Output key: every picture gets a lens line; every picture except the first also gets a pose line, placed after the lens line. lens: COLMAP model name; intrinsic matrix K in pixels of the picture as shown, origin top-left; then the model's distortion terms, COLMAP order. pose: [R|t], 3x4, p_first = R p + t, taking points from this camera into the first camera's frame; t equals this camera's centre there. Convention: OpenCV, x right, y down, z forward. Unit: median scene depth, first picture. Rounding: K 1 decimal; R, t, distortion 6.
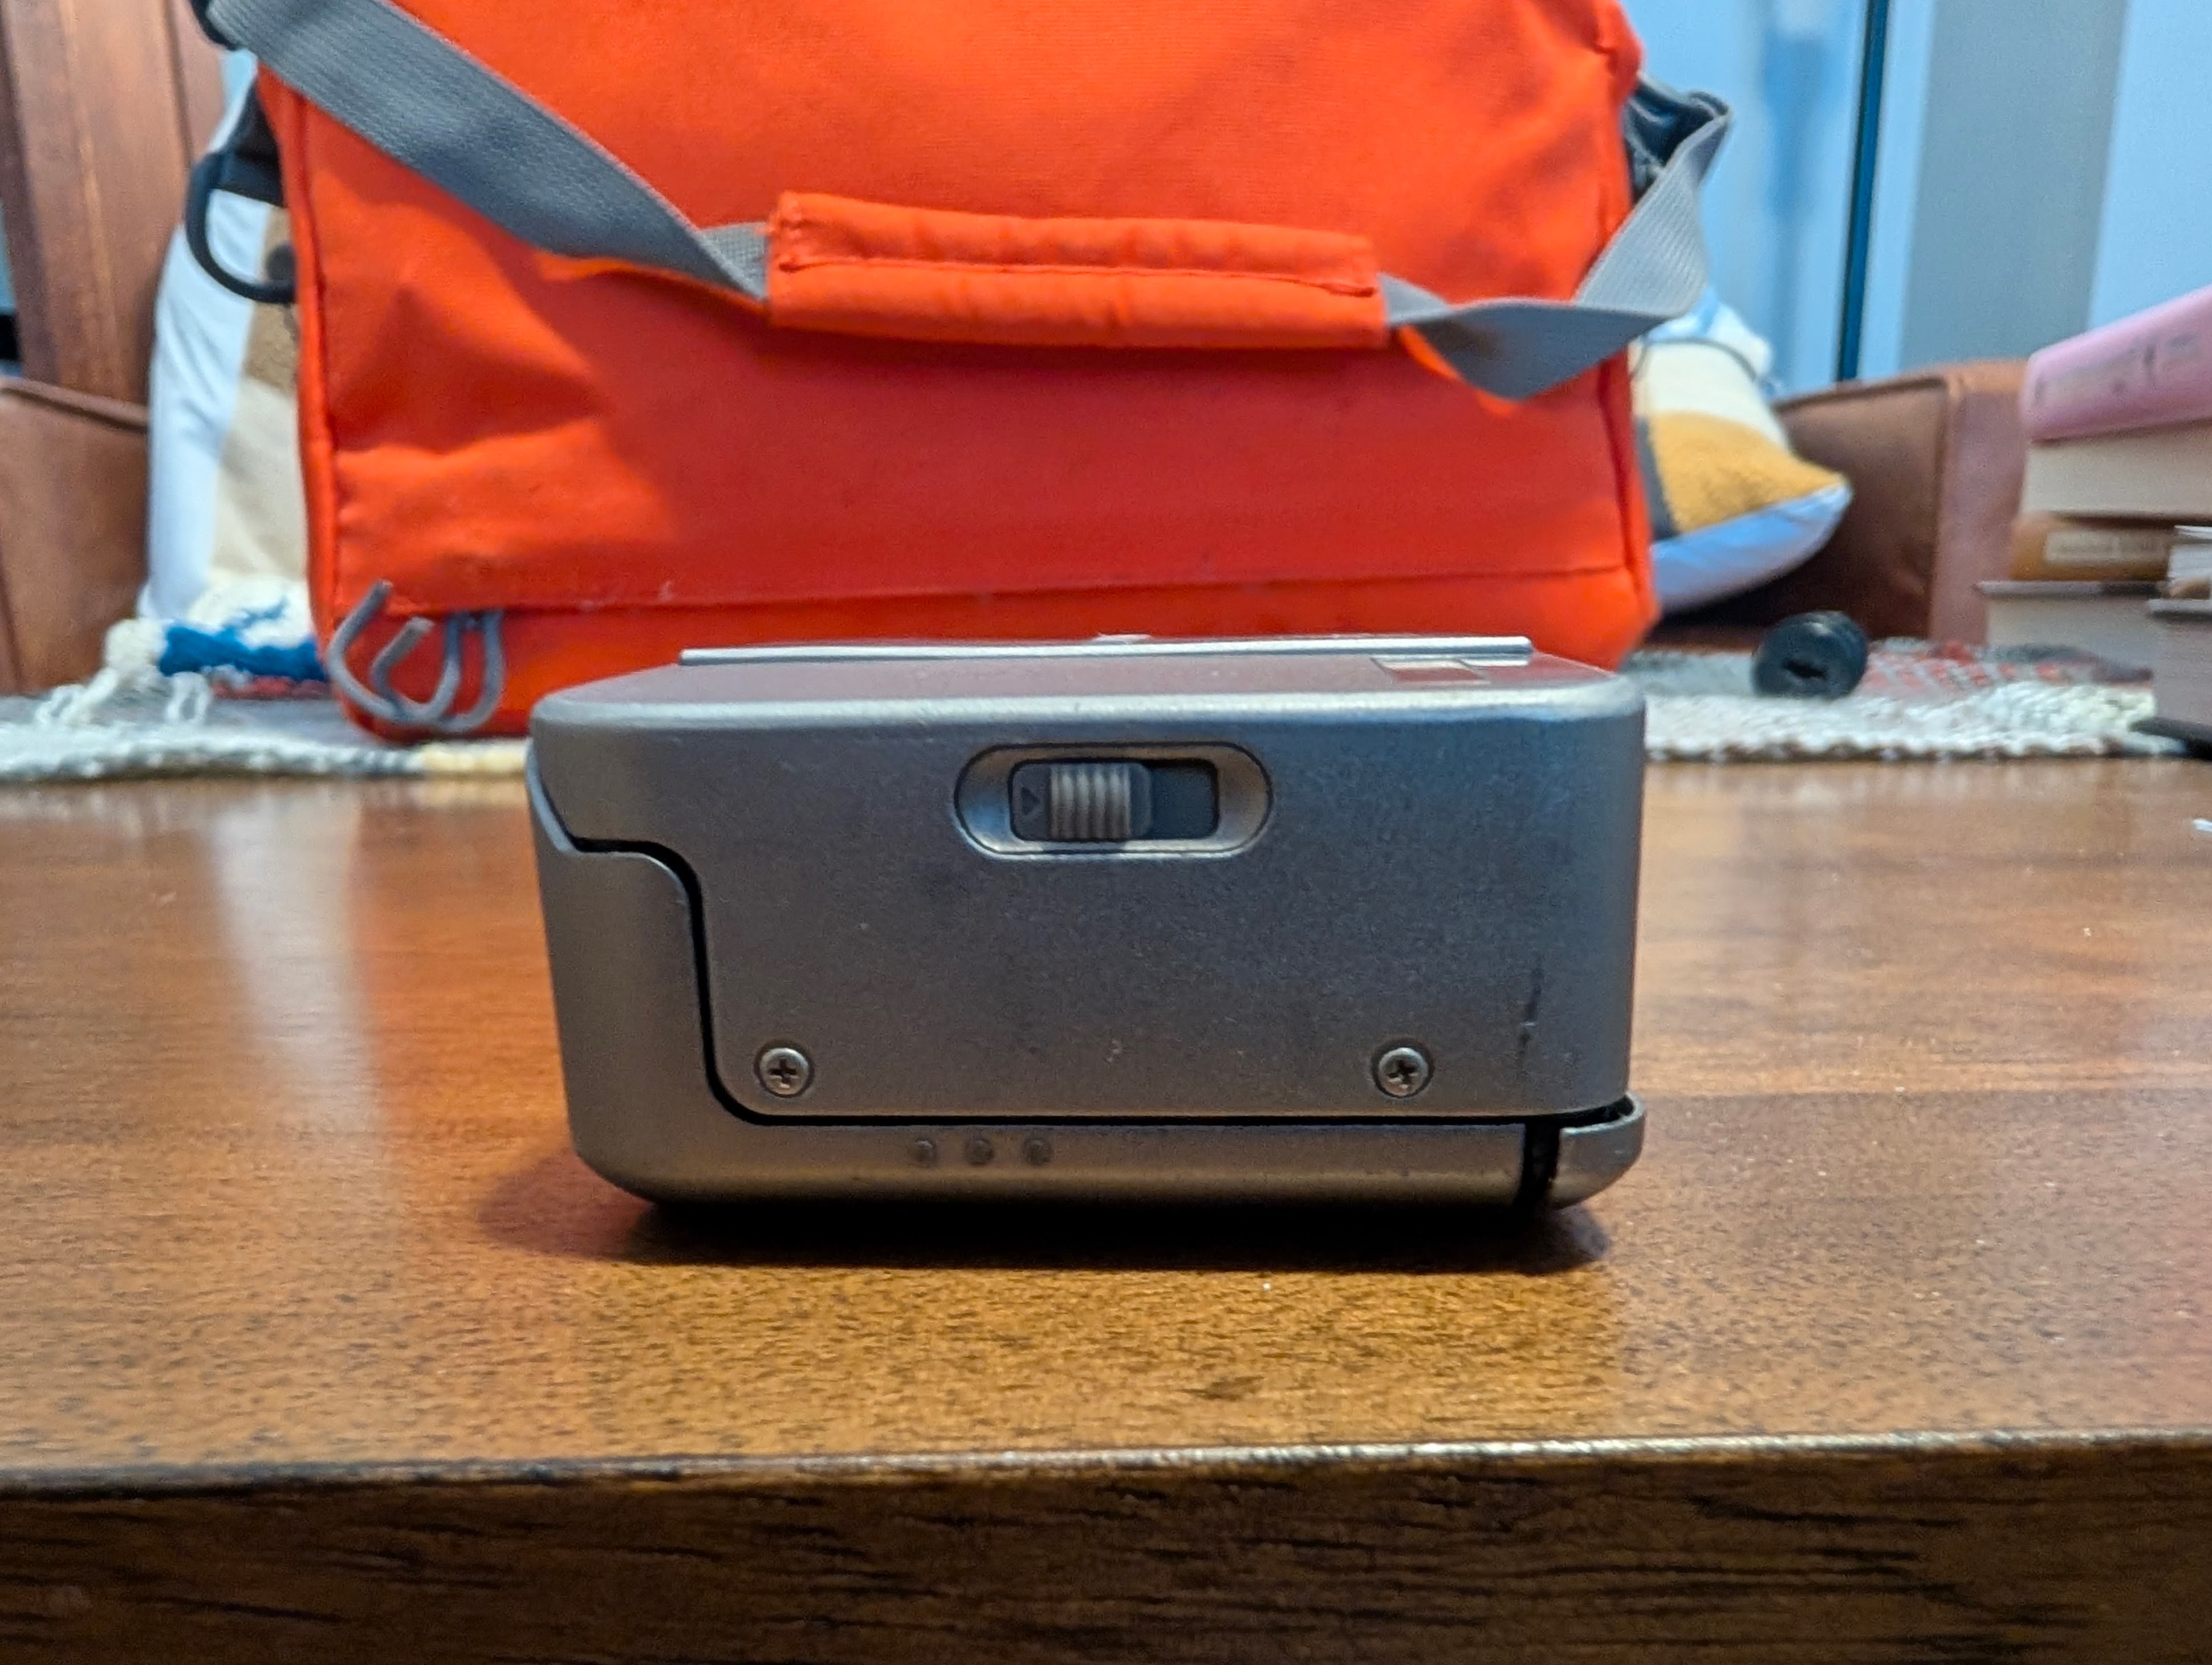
lens RADIAL K [[1595.1, 0, 1106.0], [0, 1595.1, 832.5], [0, 0, 1]] dist [0.000301, -0.002988]
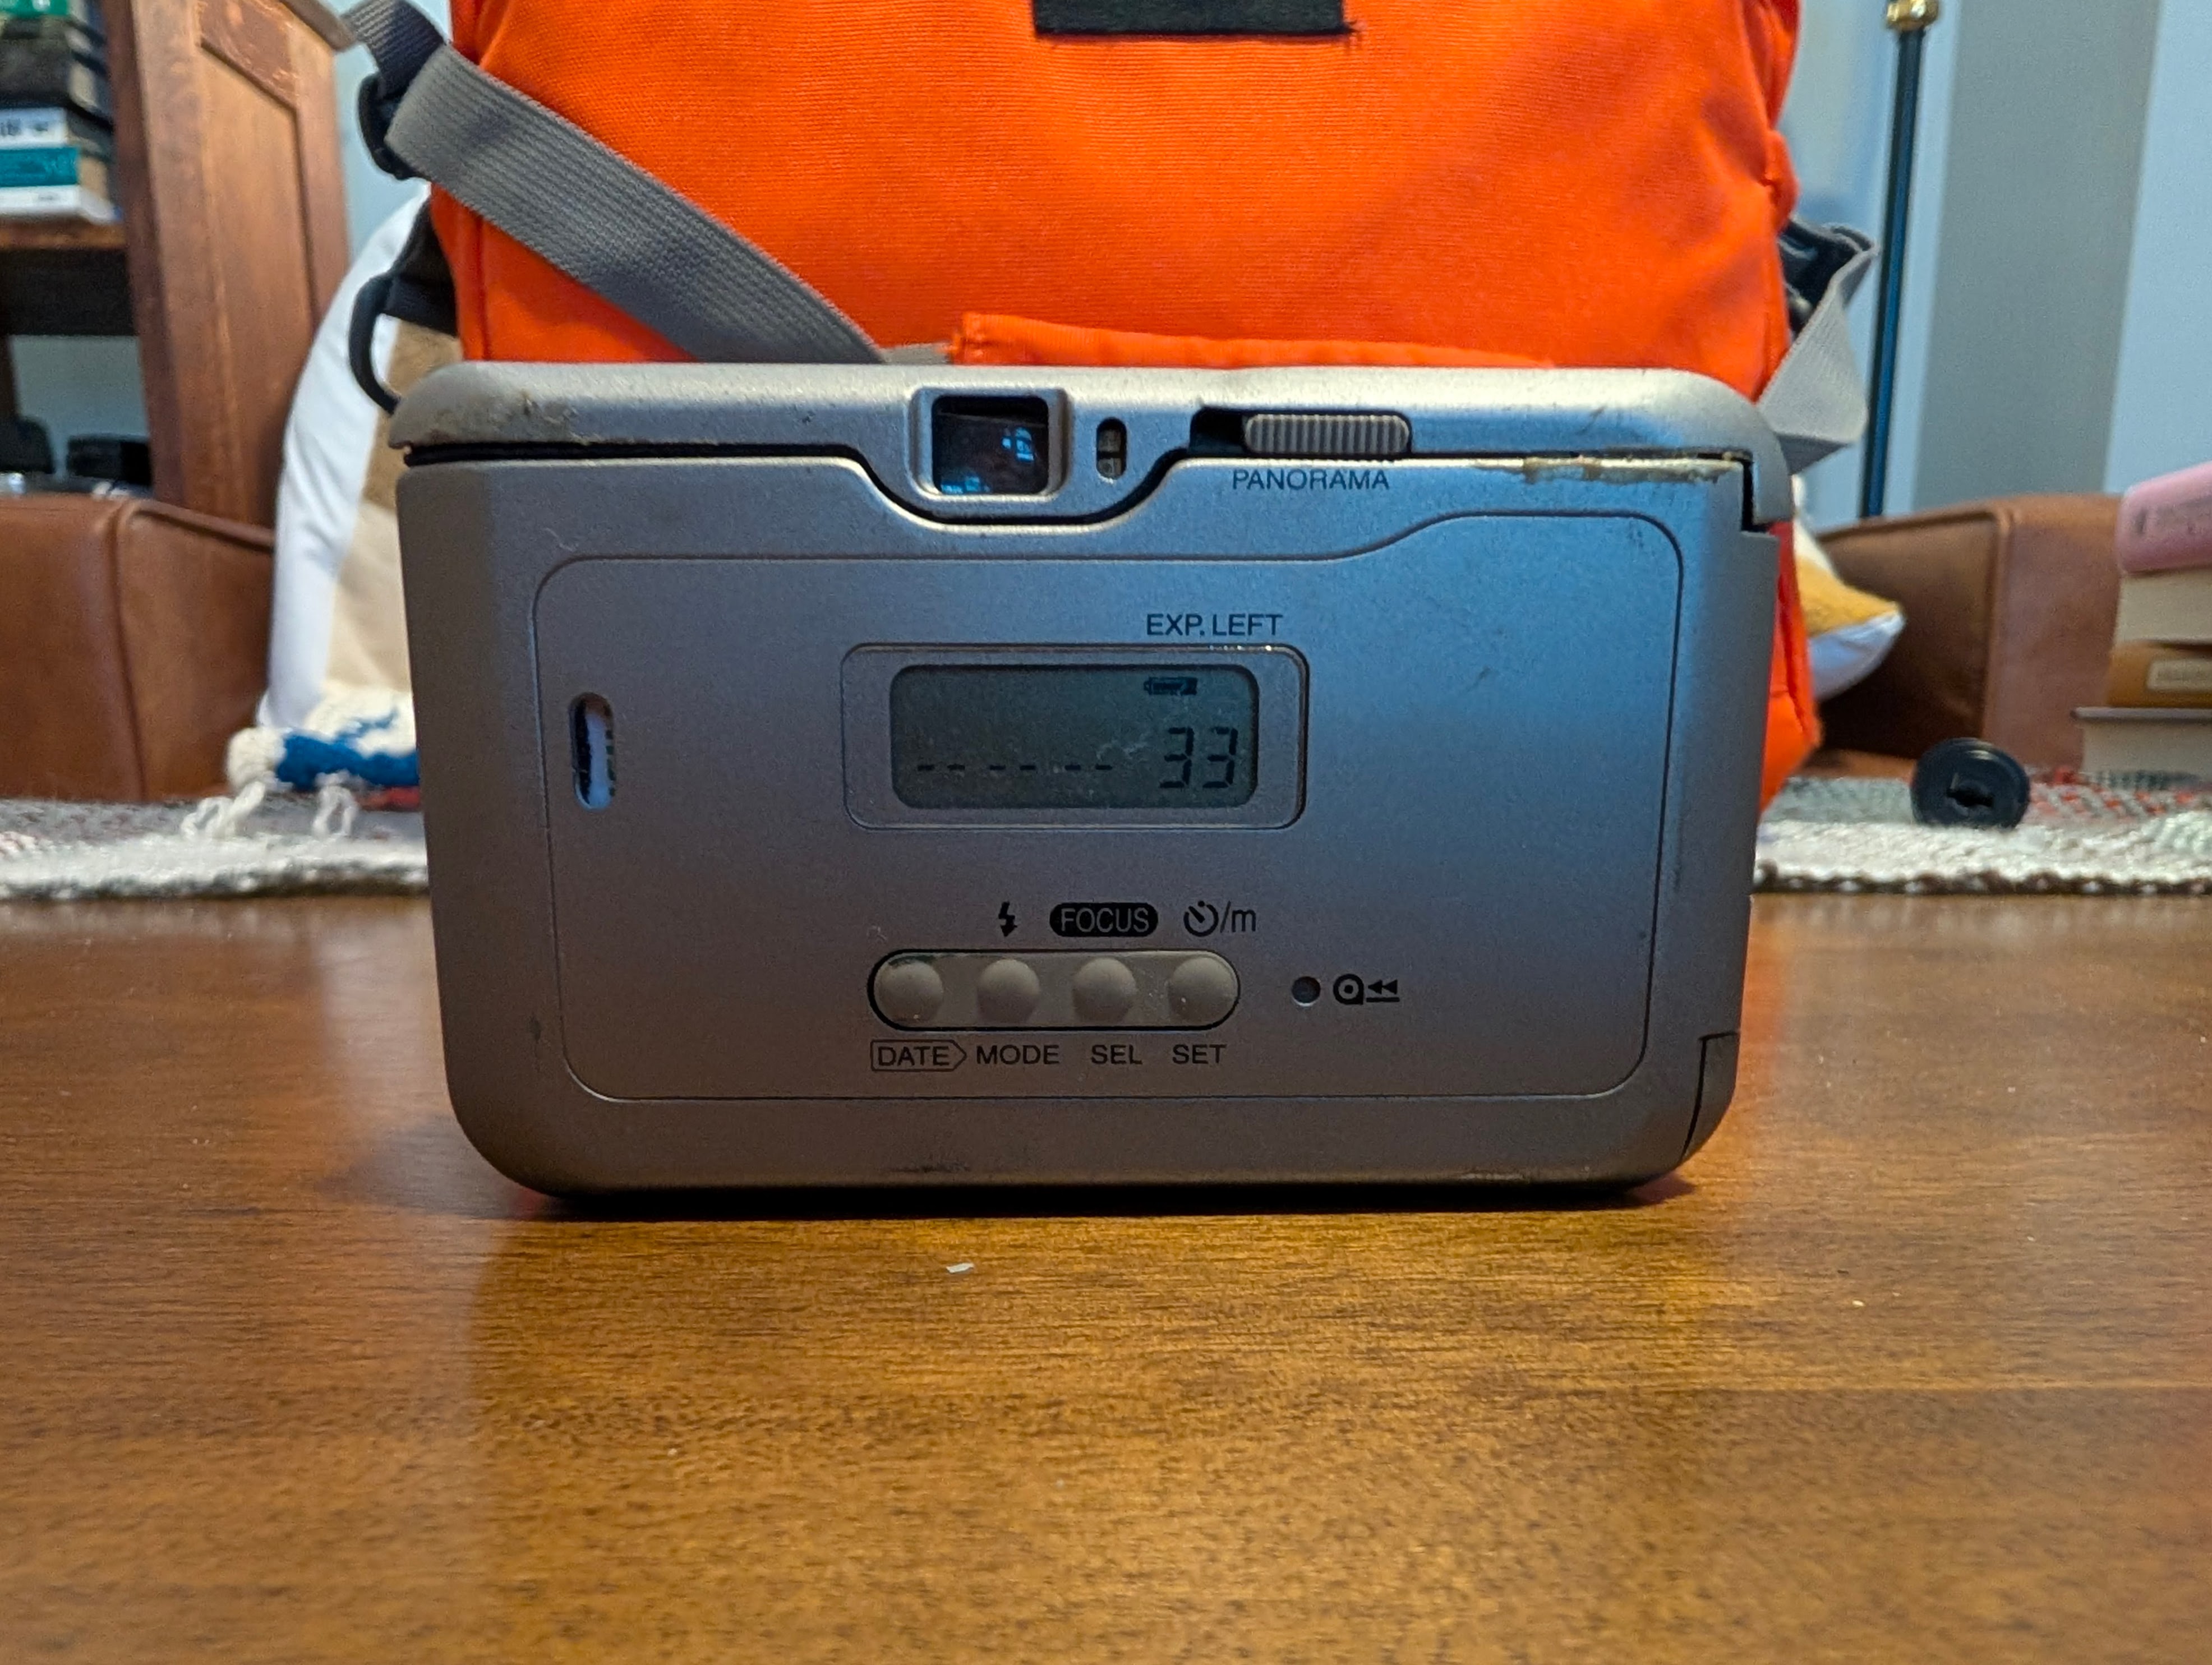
lens RADIAL K [[1484.2, 0, 1109.0], [0, 1484.2, 850.4], [0, 0, 1]] dist [0.002561, -0.003335]
pose [[0.999904, 0.008727, -0.010756, -0.101078], [-0.009283, 0.998566, -0.052715, -0.018920], [0.010281, 0.052810, 0.998552, 0.096112]]
